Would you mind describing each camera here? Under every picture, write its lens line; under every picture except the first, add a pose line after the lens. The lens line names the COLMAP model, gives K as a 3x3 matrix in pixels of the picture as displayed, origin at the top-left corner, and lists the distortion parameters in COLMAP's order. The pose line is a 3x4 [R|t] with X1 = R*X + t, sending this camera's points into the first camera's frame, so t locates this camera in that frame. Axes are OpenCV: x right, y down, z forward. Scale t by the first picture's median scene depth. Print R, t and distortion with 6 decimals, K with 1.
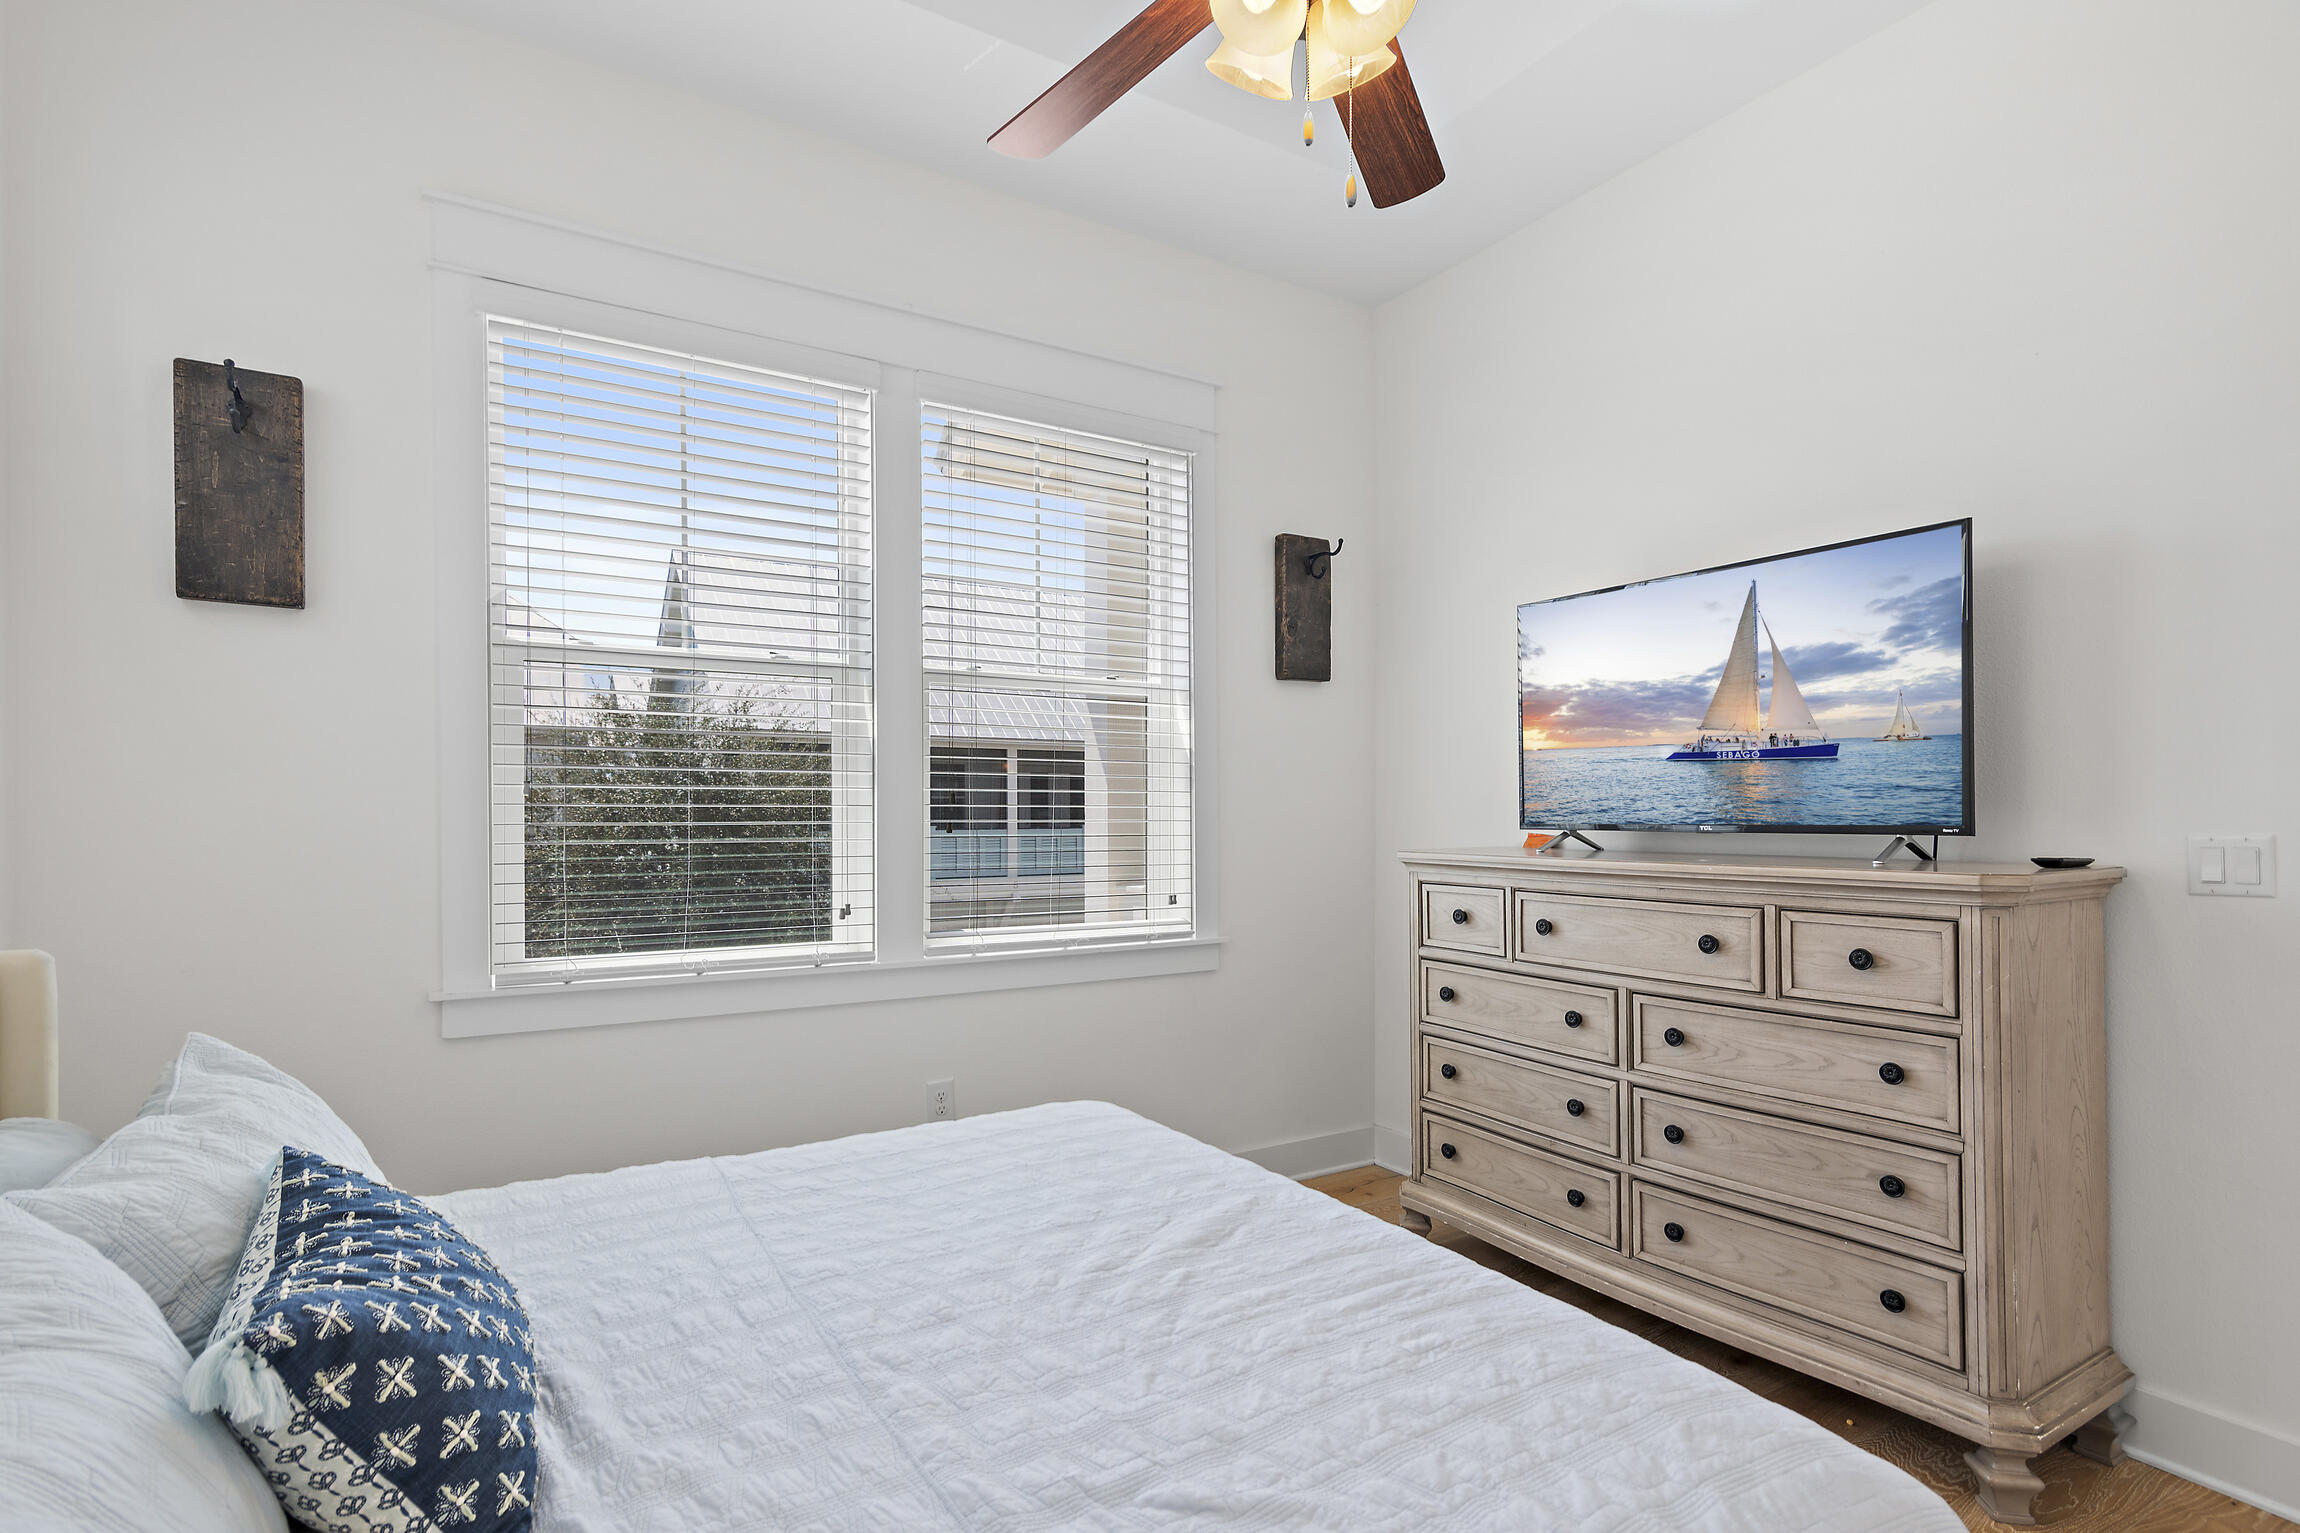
lens RADIAL K [[1156.1, 0, 1141.4], [0, 1156.1, 806.2], [0, 0, 1]] dist [0.026718, 0.000064]
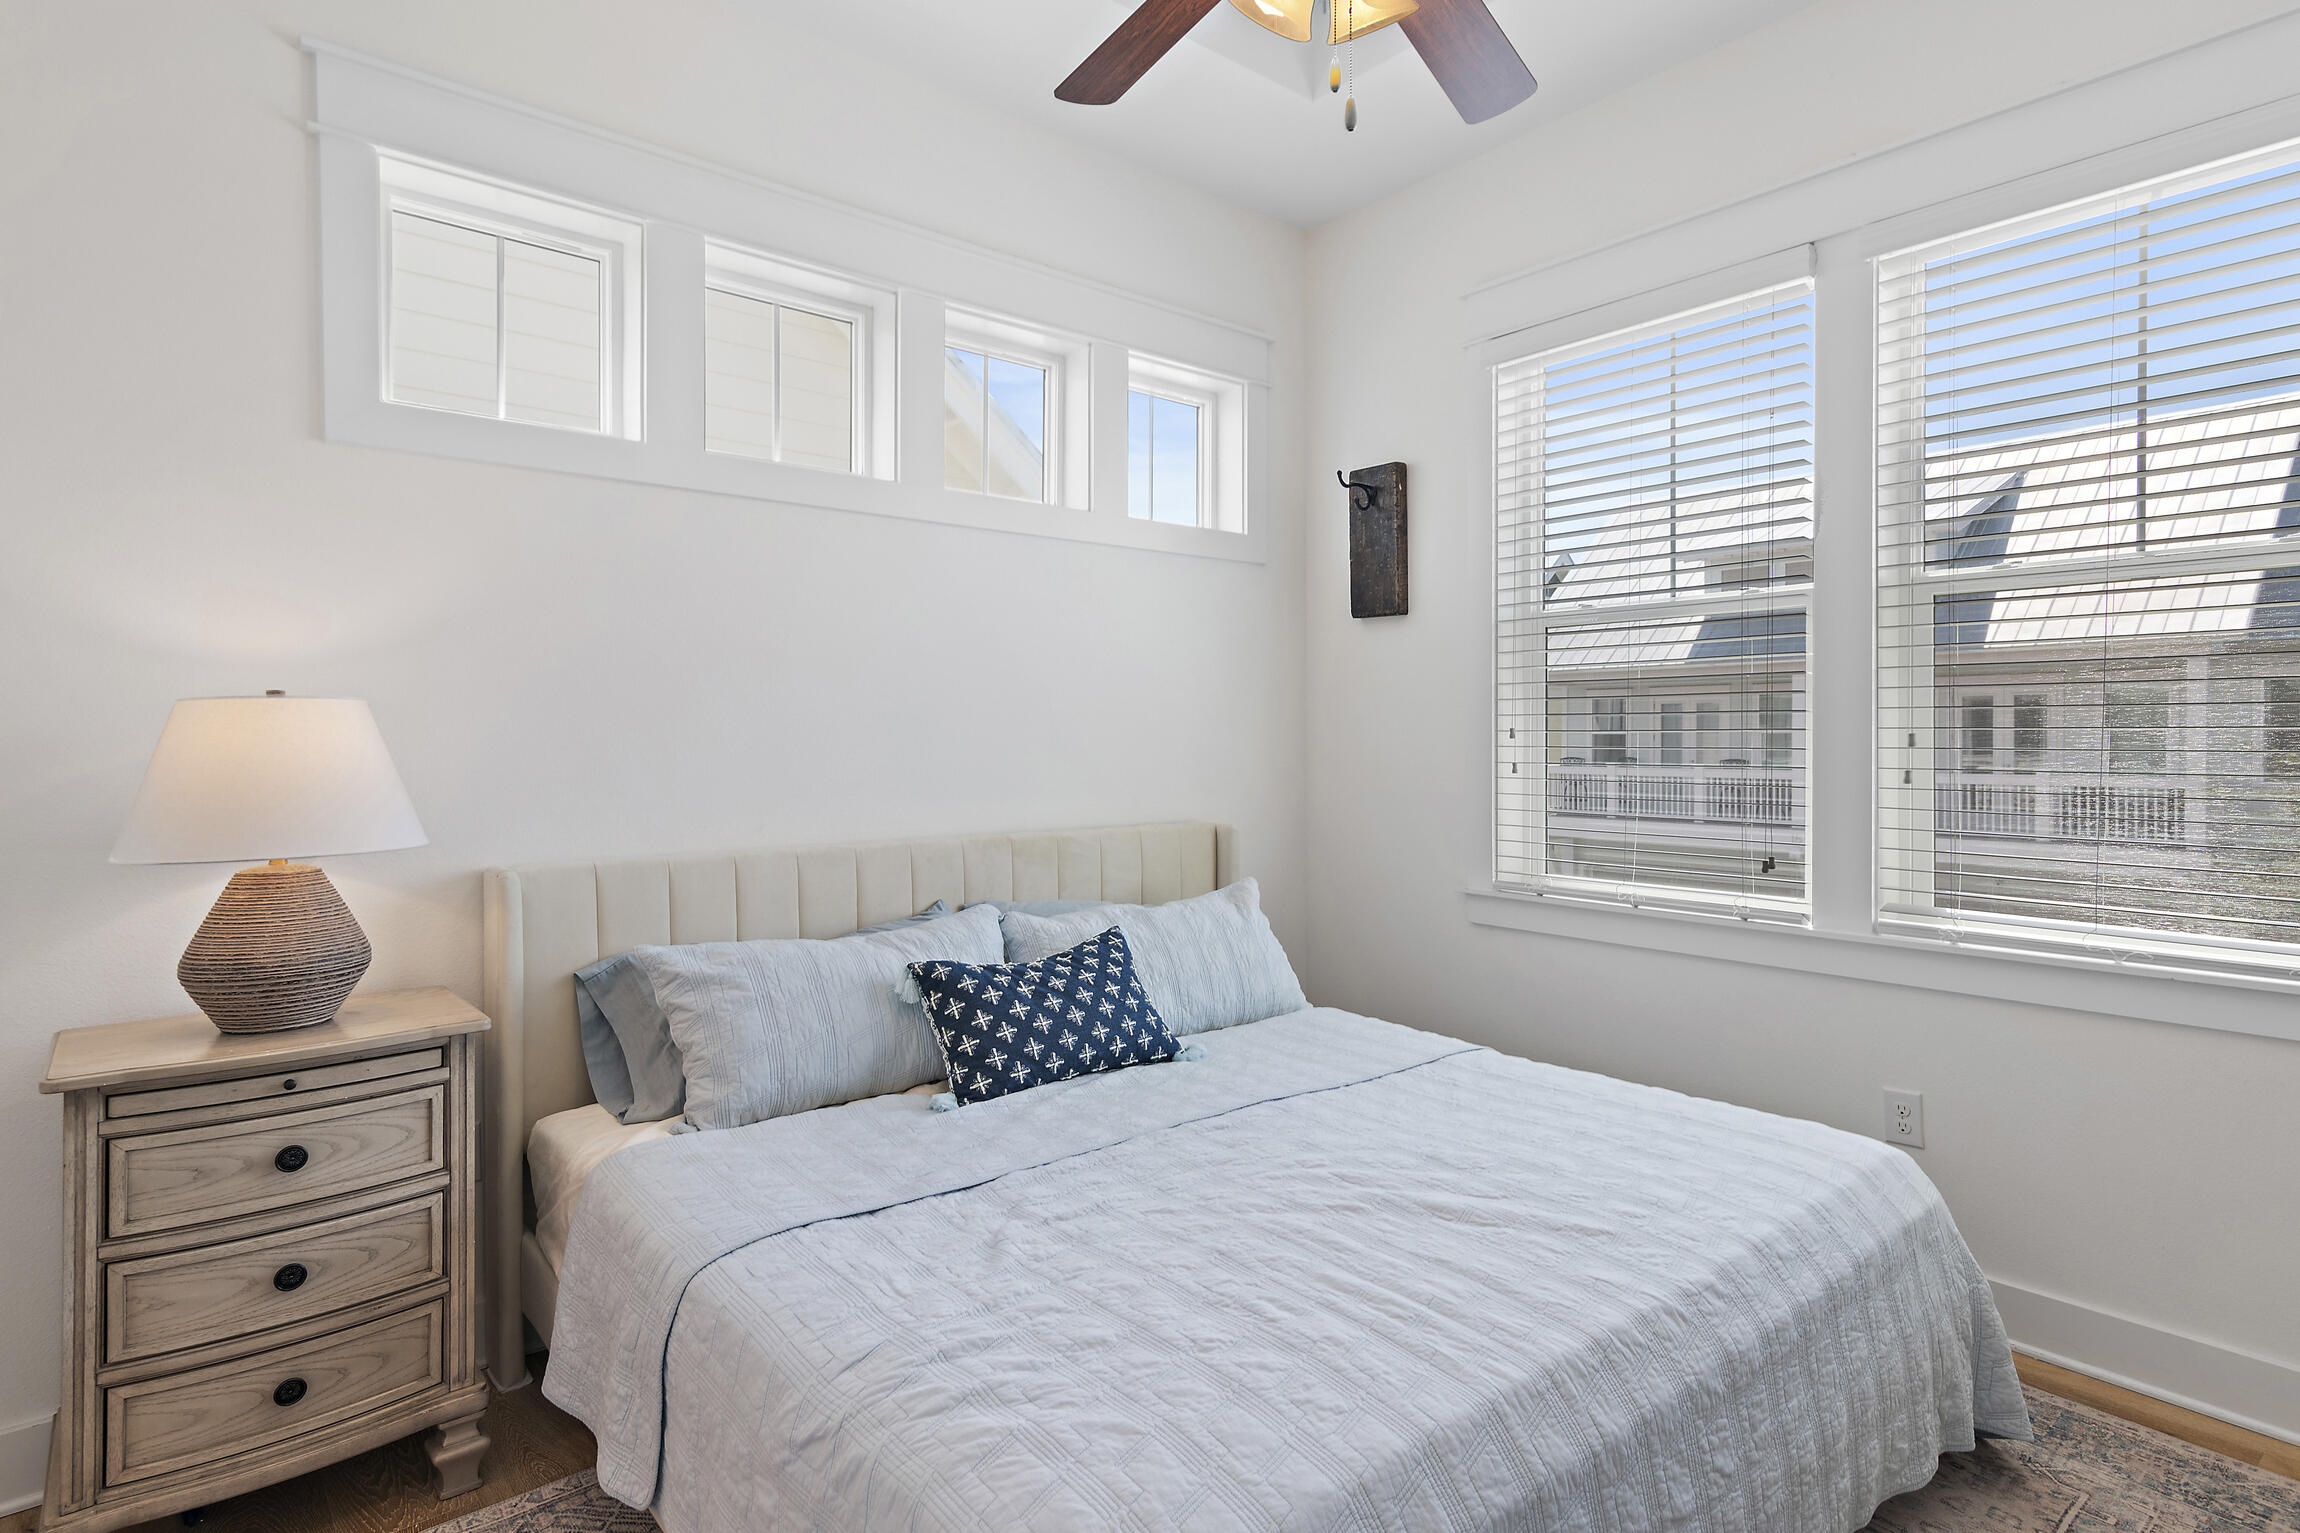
lens RADIAL K [[1196.8, 0, 1129.3], [0, 1196.8, 741.3], [0, 0, 1]] dist [0.017288, -0.000548]
pose [[0.122686, -0.004580, -0.992435, 0.906896], [0.004411, 0.999982, -0.004069, -0.005328], [0.992436, -0.003879, 0.122704, 0.569227]]
